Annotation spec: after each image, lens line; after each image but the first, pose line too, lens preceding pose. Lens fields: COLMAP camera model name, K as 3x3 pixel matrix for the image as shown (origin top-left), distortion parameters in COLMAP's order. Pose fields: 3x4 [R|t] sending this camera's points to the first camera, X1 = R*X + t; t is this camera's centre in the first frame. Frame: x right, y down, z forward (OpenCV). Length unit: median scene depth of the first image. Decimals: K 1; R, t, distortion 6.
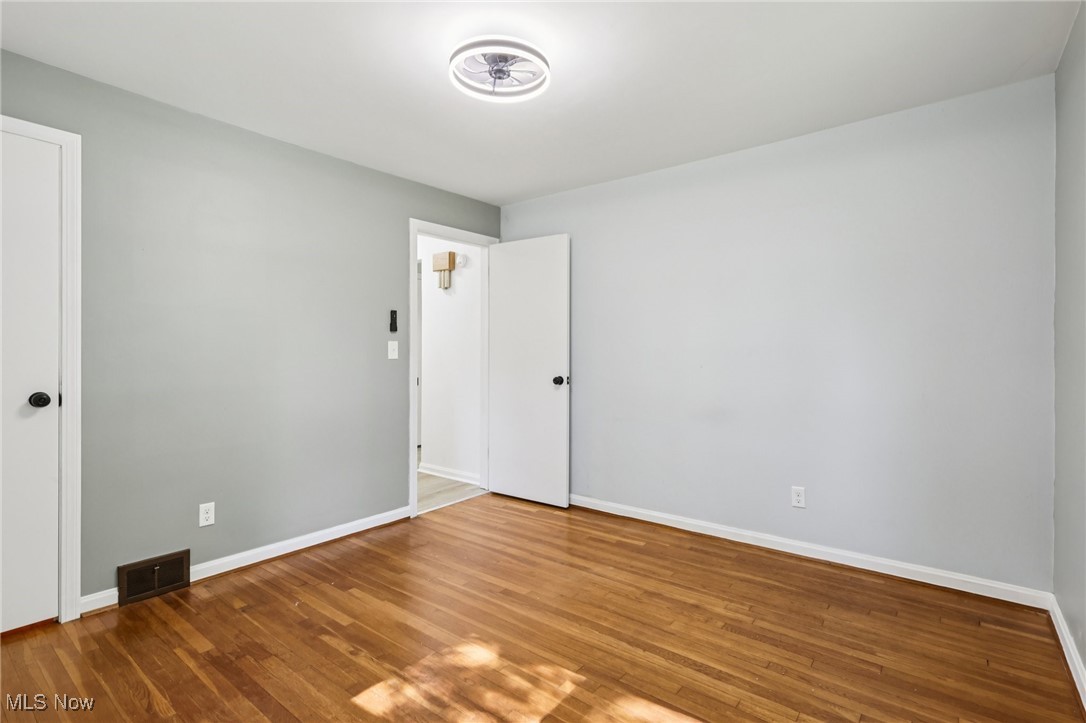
lens RADIAL K [[521.0, 0, 536.4], [0, 521.0, 355.8], [0, 0, 1]] dist [-0.002323, 0.000089]
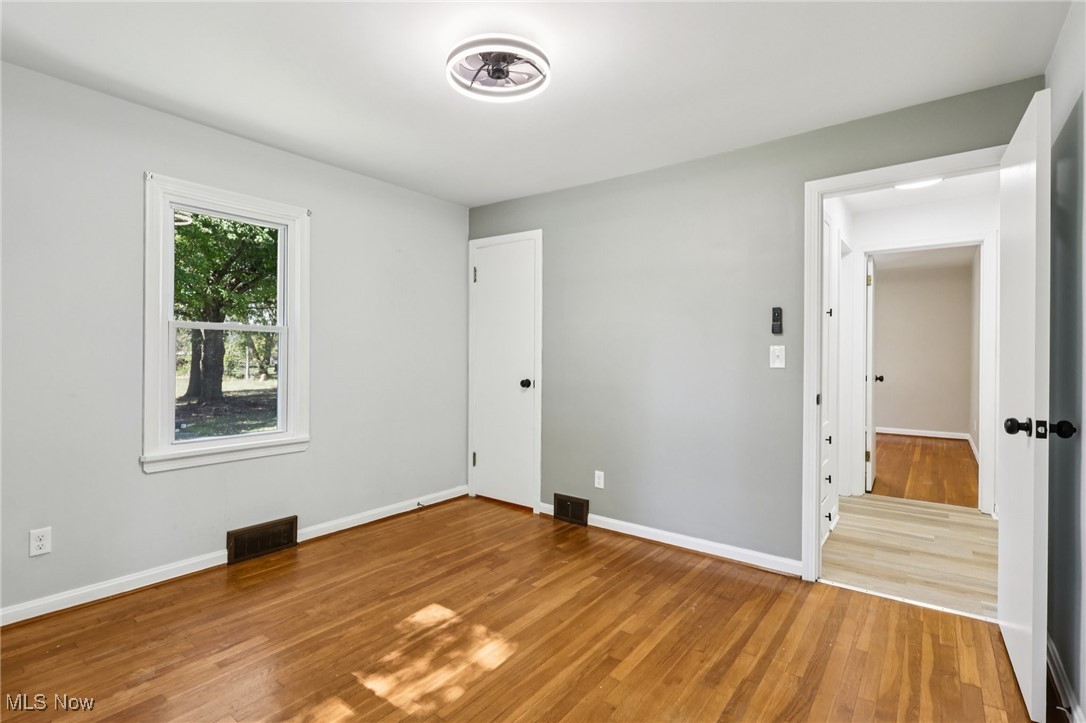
lens RADIAL K [[521.0, 0, 536.4], [0, 521.0, 355.8], [0, 0, 1]] dist [-0.002323, 0.000089]
pose [[0.012127, 0.002262, -0.999924, 0.707437], [-0.014012, 0.999900, 0.002092, -0.012395], [0.999828, 0.013985, 0.012157, 0.834861]]
